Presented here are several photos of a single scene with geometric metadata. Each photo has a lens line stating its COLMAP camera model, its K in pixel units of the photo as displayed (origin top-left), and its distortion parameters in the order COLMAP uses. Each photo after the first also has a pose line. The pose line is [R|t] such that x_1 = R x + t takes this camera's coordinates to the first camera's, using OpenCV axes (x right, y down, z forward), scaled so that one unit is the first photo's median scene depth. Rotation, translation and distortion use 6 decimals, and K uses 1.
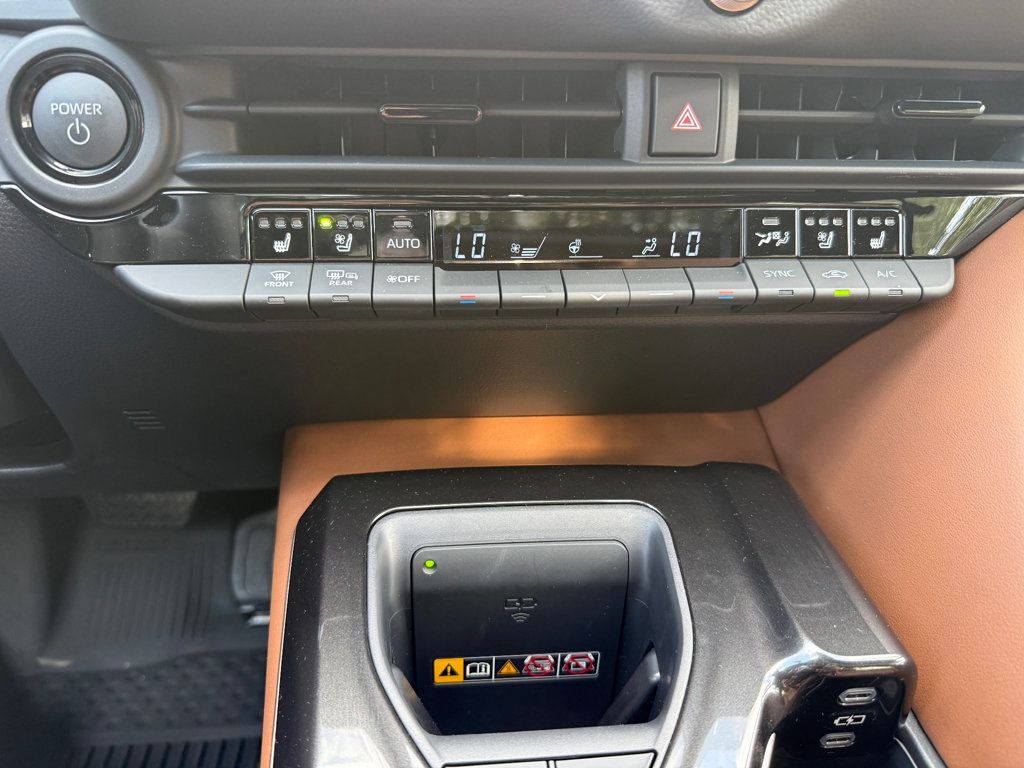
lens RADIAL K [[734.4, 0, 514.1], [0, 734.4, 376.9], [0, 0, 1]] dist [0.041400, -0.072827]
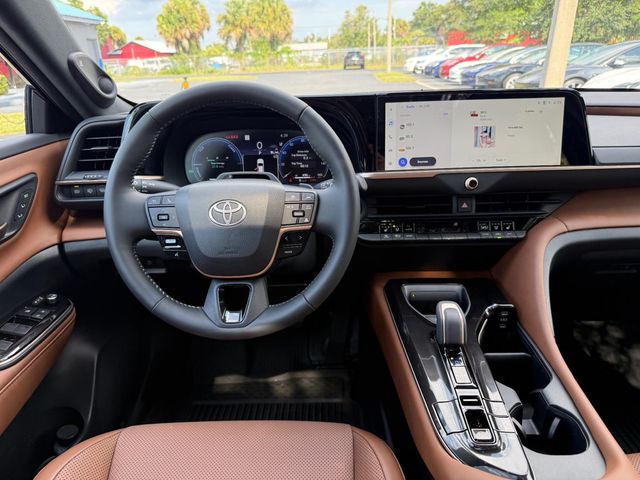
lens RADIAL K [[459.0, 0, 317.9], [0, 459.0, 244.0], [0, 0, 1]] dist [0.041400, -0.072827]
pose [[0.991291, -0.015050, -0.130829, -0.360974], [-0.007393, 0.985522, -0.169389, 0.463736], [0.131484, 0.168881, 0.976827, -2.196961]]
